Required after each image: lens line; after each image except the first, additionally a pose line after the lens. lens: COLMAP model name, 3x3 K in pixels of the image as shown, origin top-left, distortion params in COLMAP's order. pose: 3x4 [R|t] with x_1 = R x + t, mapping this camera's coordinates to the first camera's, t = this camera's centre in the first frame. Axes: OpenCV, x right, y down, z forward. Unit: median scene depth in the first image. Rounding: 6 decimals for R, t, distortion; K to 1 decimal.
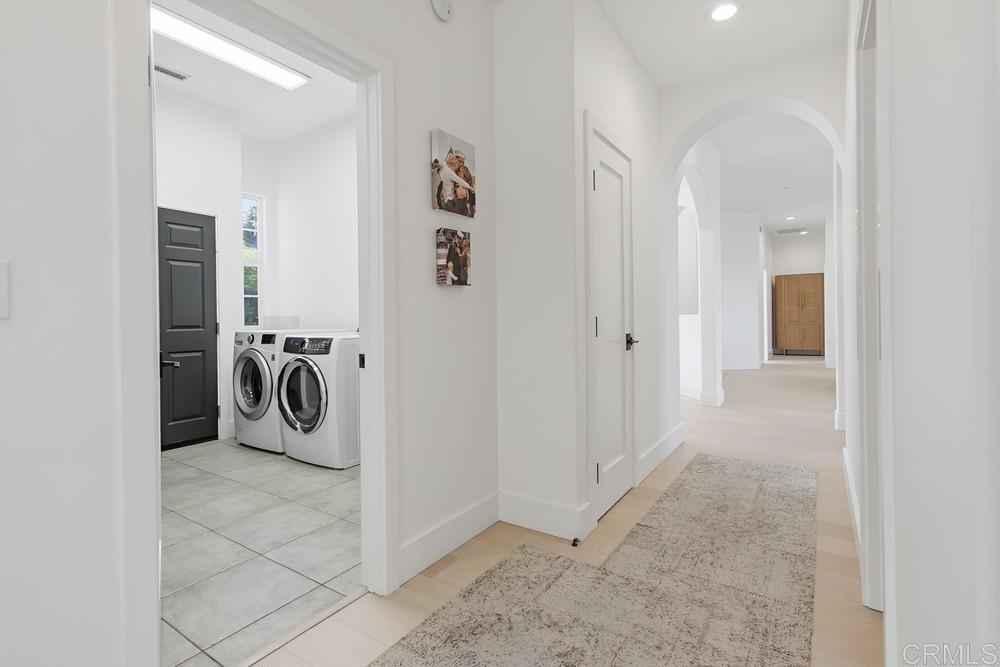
lens RADIAL K [[477.6, 0, 510.3], [0, 477.6, 315.2], [0, 0, 1]] dist [0.001373, 0.000589]
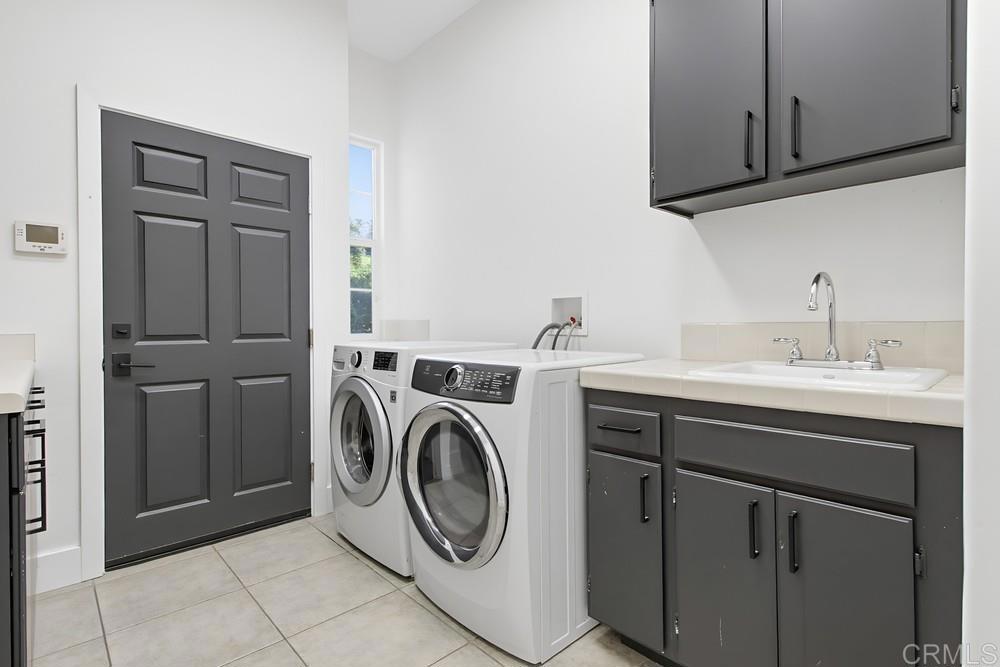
lens RADIAL K [[477.6, 0, 498.5], [0, 477.6, 329.4], [0, 0, 1]] dist [0.001373, 0.000589]
pose [[0.972230, 0.009757, -0.233825, -0.252248], [-0.006850, 0.999889, 0.013245, 0.006386], [0.233928, -0.011275, 0.972188, 0.498361]]
